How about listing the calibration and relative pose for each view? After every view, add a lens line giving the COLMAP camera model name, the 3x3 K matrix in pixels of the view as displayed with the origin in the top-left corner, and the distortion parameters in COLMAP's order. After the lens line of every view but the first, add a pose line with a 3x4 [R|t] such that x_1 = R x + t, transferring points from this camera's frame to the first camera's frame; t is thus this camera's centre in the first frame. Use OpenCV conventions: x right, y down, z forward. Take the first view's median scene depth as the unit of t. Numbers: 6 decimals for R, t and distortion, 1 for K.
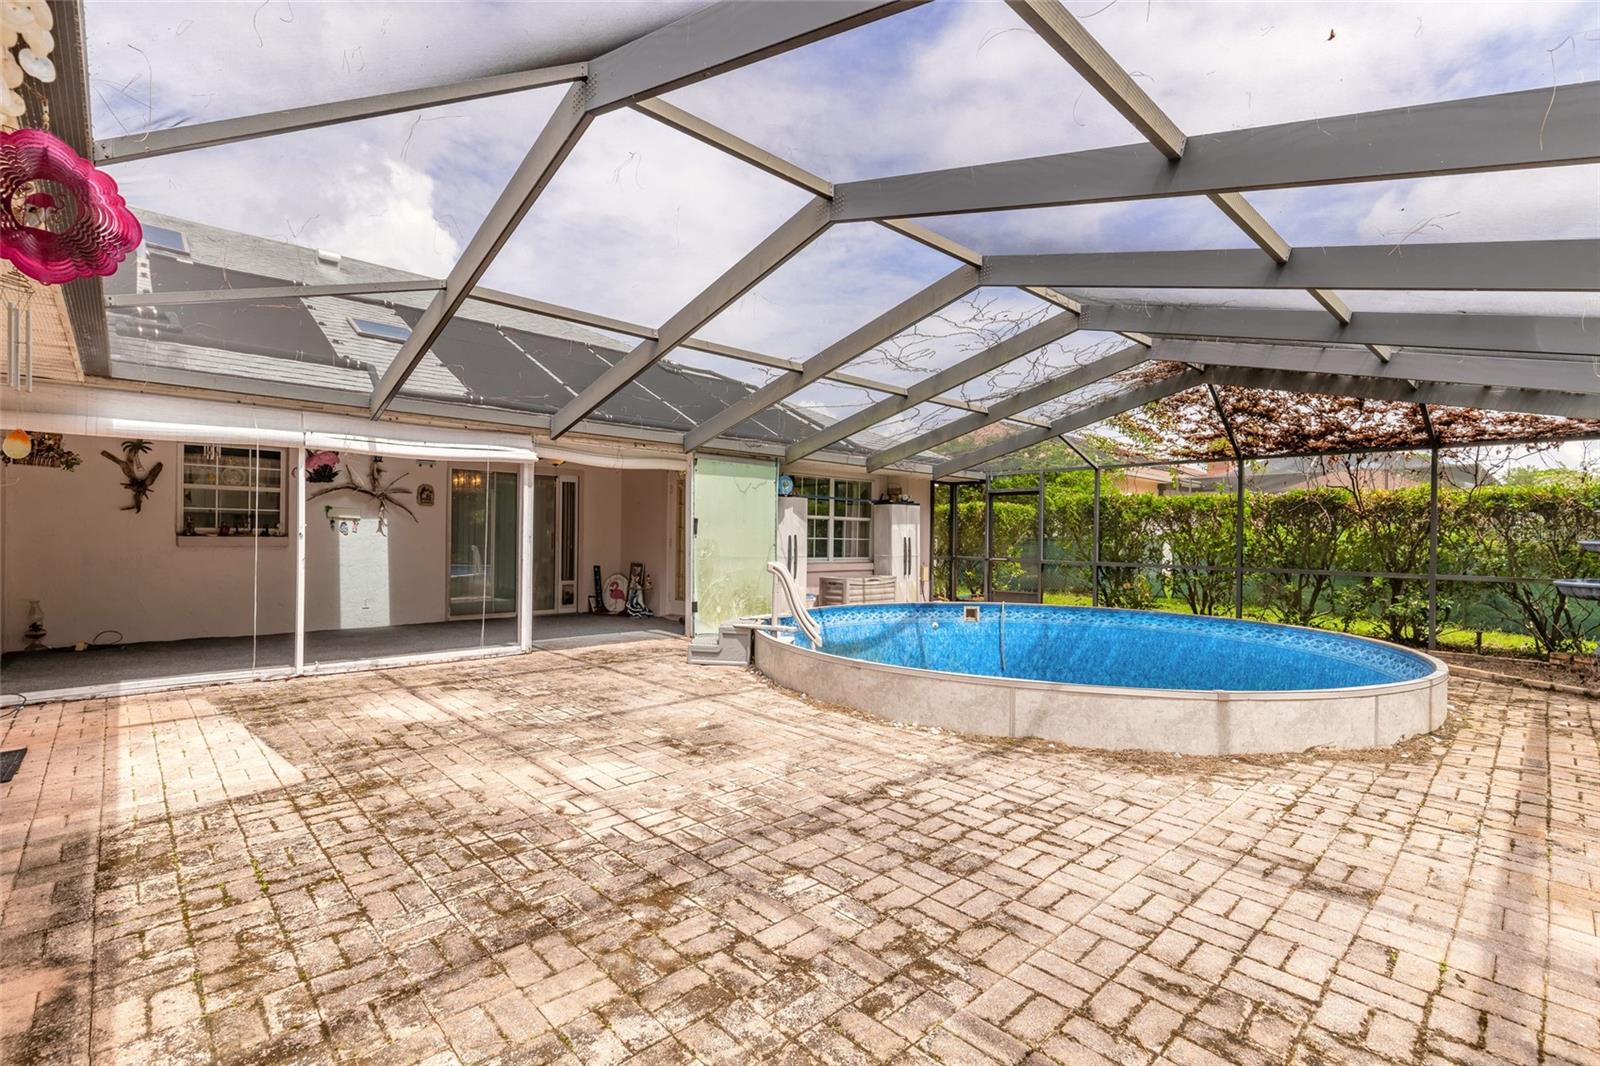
lens RADIAL K [[726.4, 0, 804.3], [0, 726.4, 532.8], [0, 0, 1]] dist [0.008917, -0.001641]
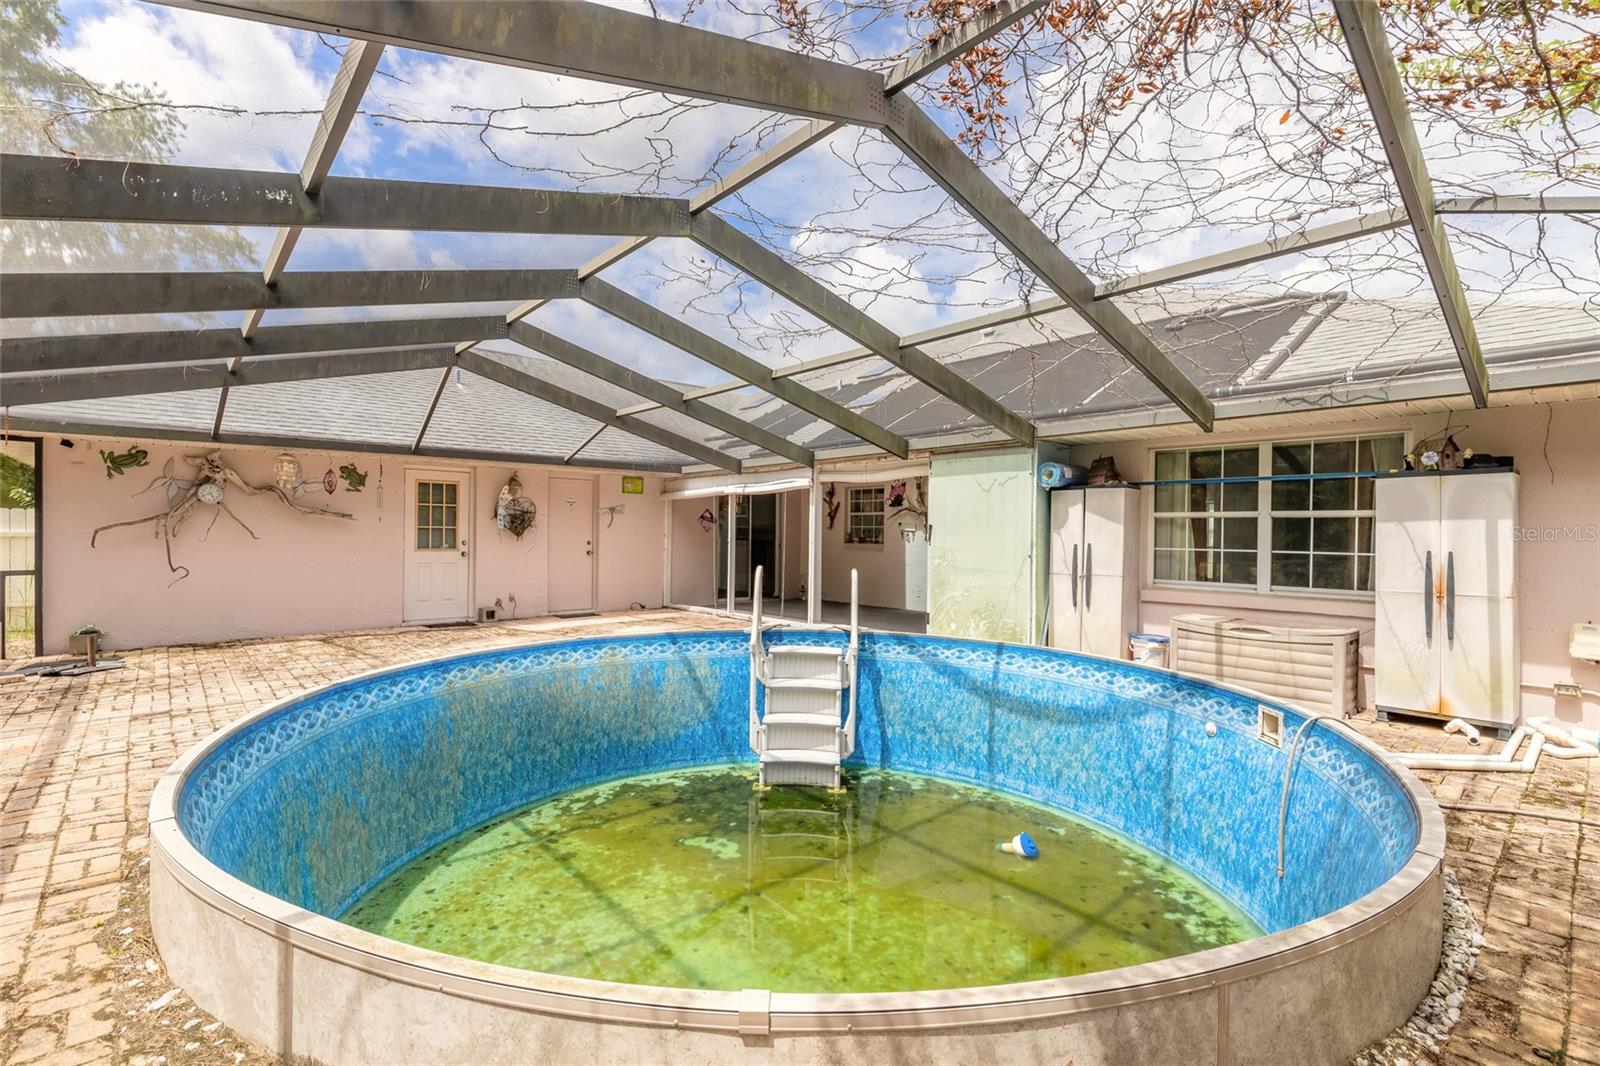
lens RADIAL K [[726.4, 0, 802.1], [0, 726.4, 538.0], [0, 0, 1]] dist [0.008917, -0.001641]
pose [[-0.061518, -0.007028, -0.998081, 0.713232], [-0.009685, 0.999932, -0.006444, 0.005287], [0.998059, 0.009270, -0.061581, 0.785677]]
